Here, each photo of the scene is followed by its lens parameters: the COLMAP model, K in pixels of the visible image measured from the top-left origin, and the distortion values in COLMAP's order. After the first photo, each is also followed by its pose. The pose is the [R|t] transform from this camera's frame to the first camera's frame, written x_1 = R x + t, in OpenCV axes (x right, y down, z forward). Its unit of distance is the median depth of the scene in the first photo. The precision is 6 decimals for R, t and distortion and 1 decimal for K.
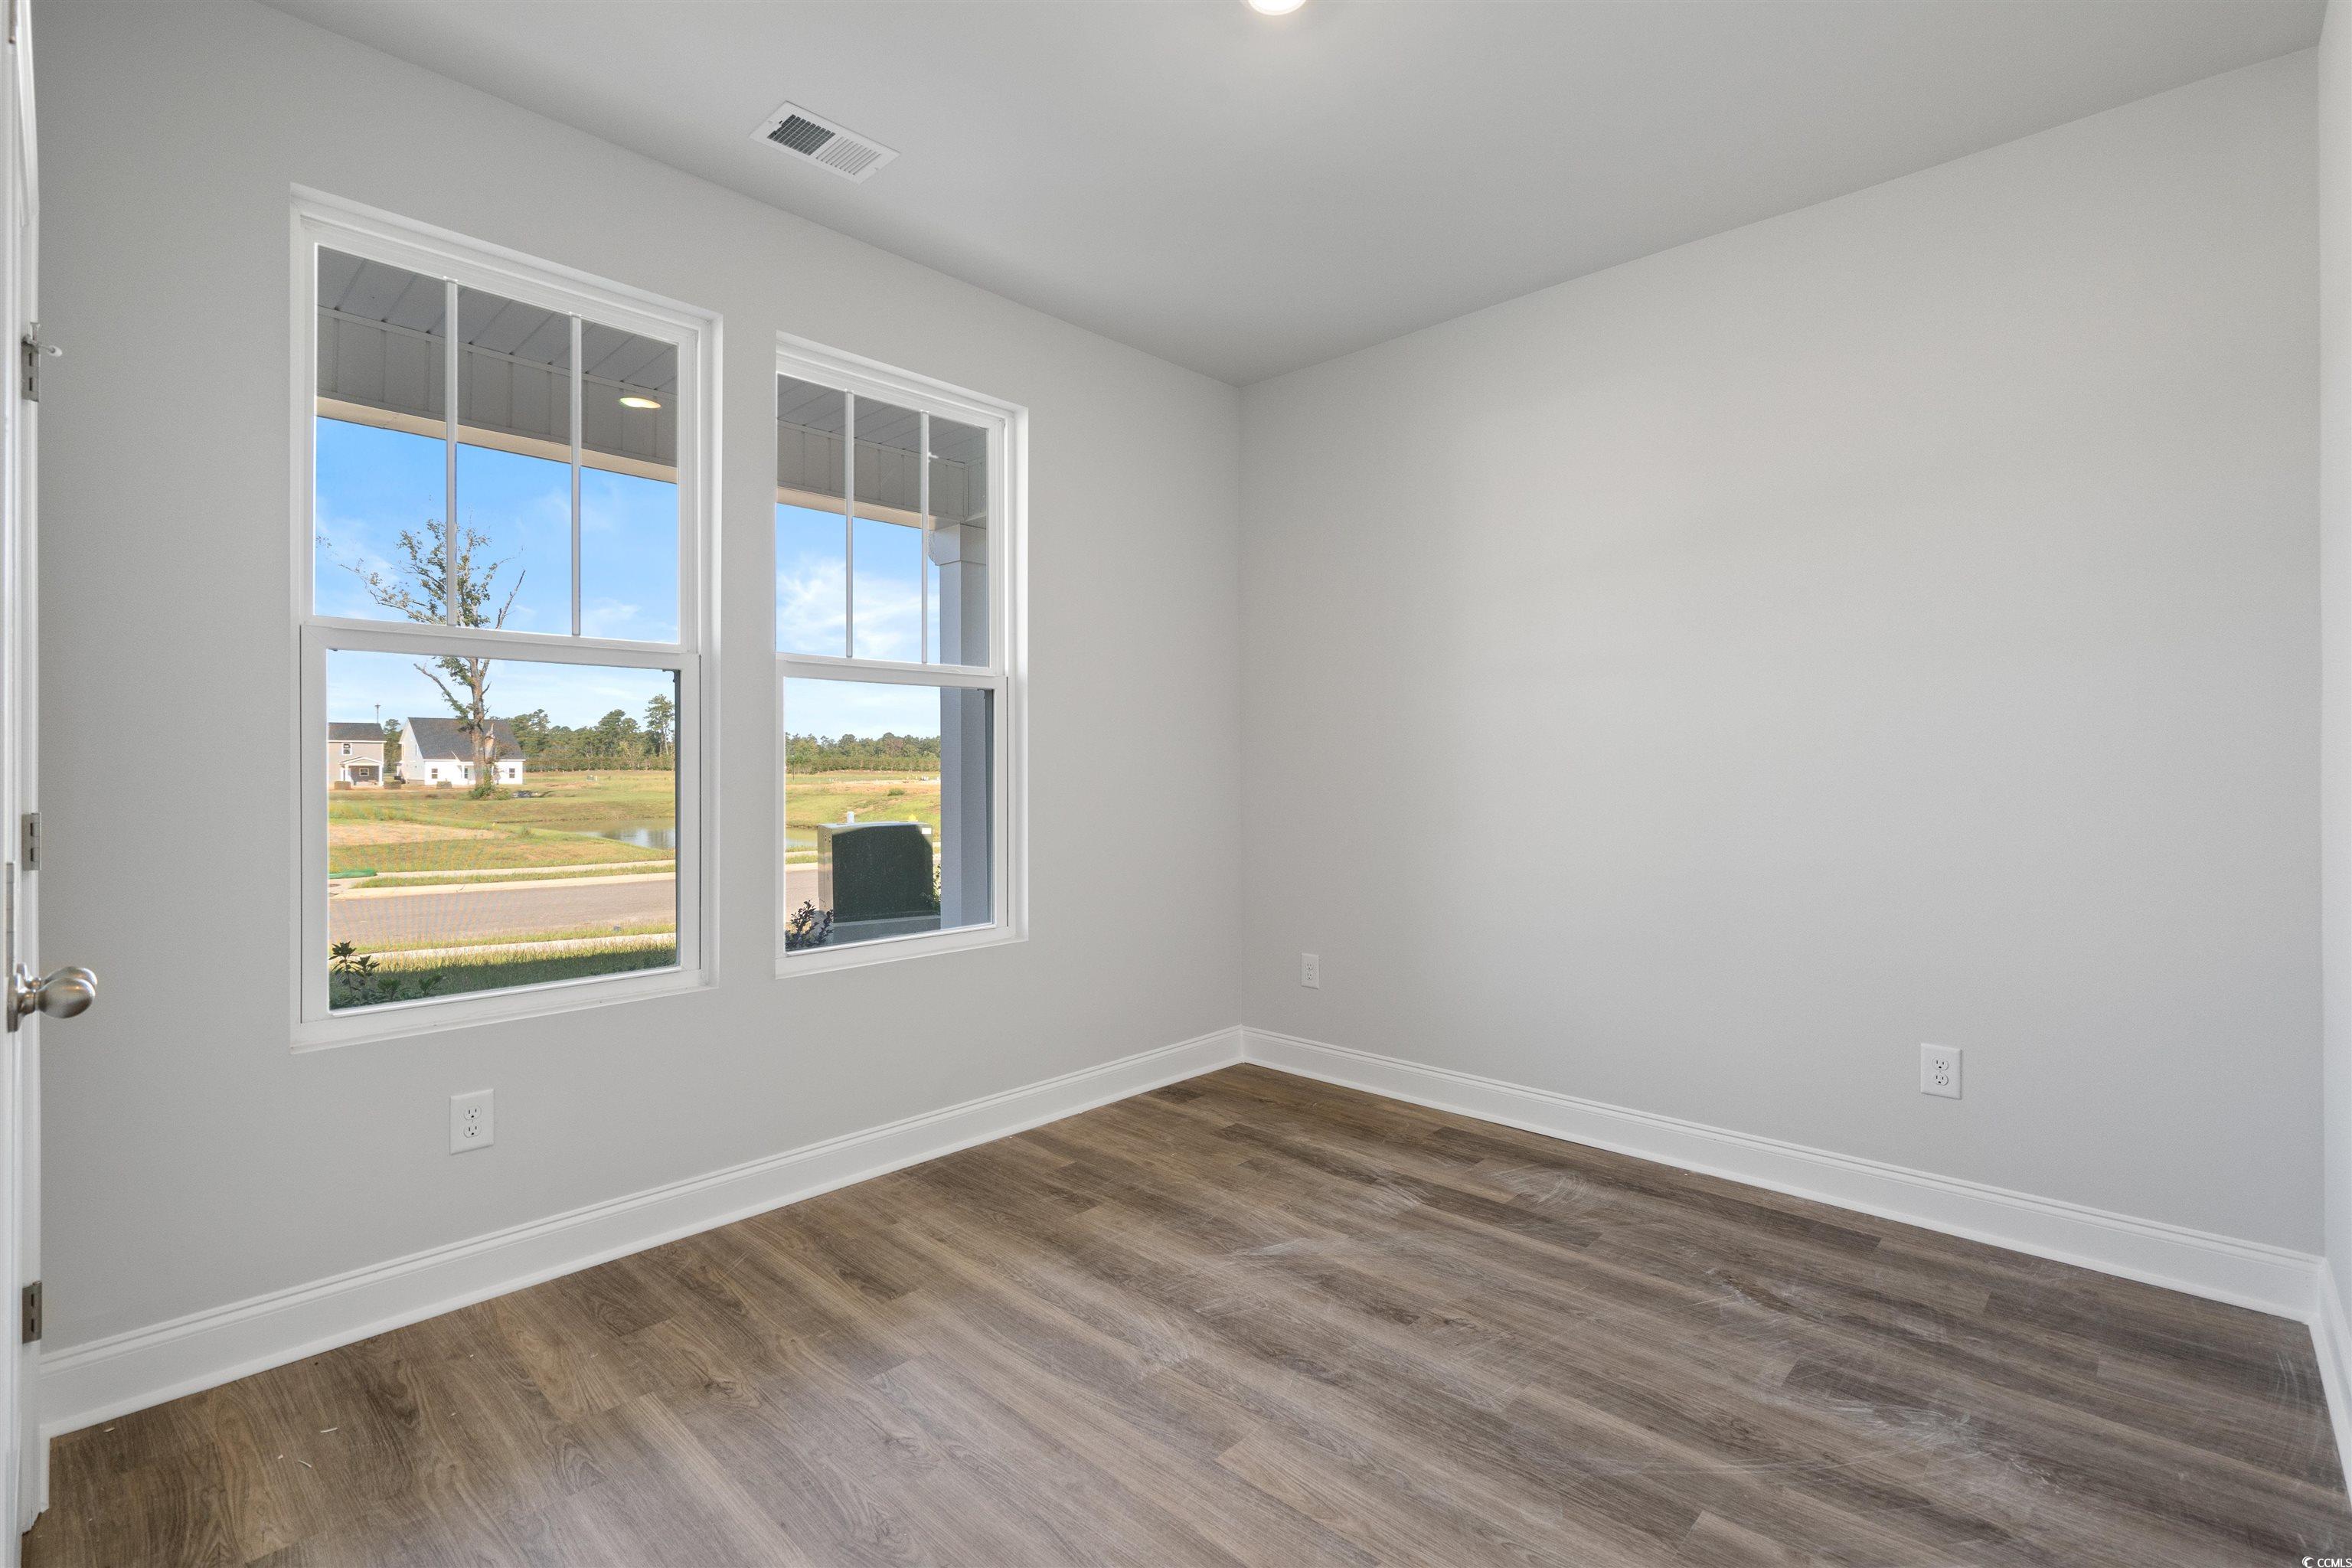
lens RADIAL K [[1069.5, 0, 1169.9], [0, 1069.5, 769.5], [0, 0, 1]] dist [-0.001813, -0.000309]
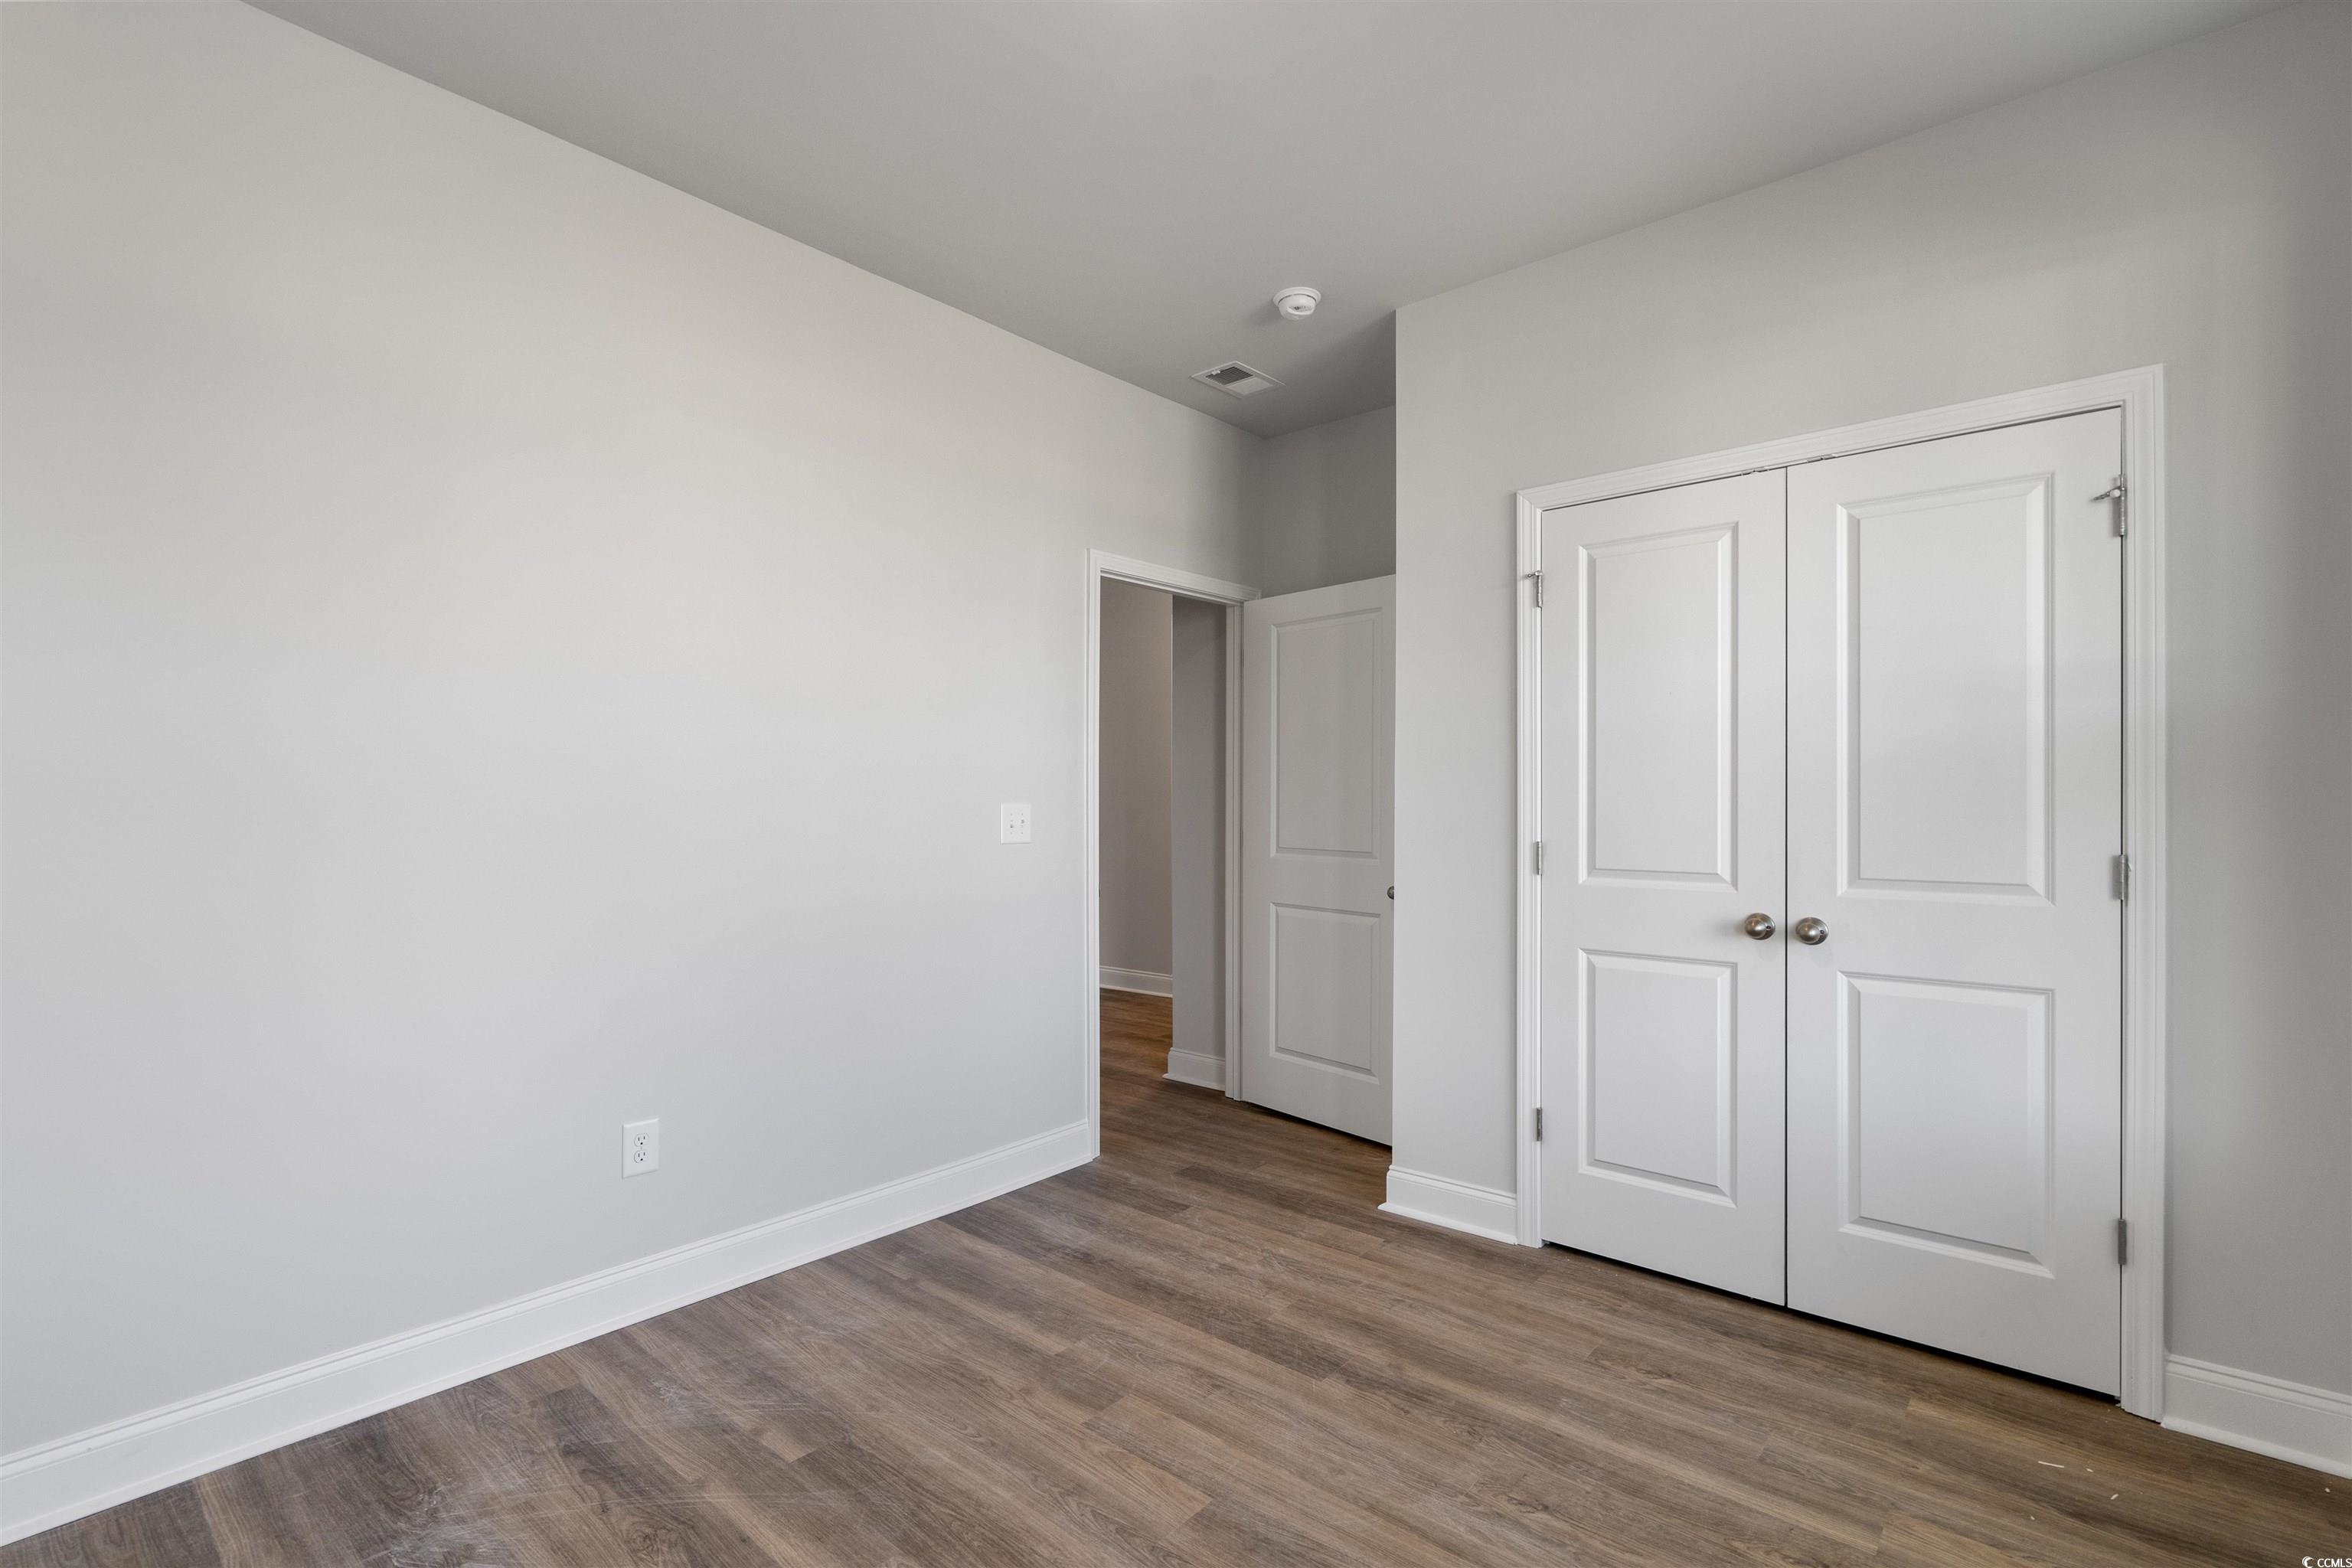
lens RADIAL K [[1069.5, 0, 1183.7], [0, 1069.5, 797.3], [0, 0, 1]] dist [-0.001813, -0.000309]
pose [[-0.998030, 0.001369, -0.062722, 0.136544], [0.001388, 0.999999, -0.000270, -0.026495], [0.062722, -0.000357, -0.998031, 2.071605]]
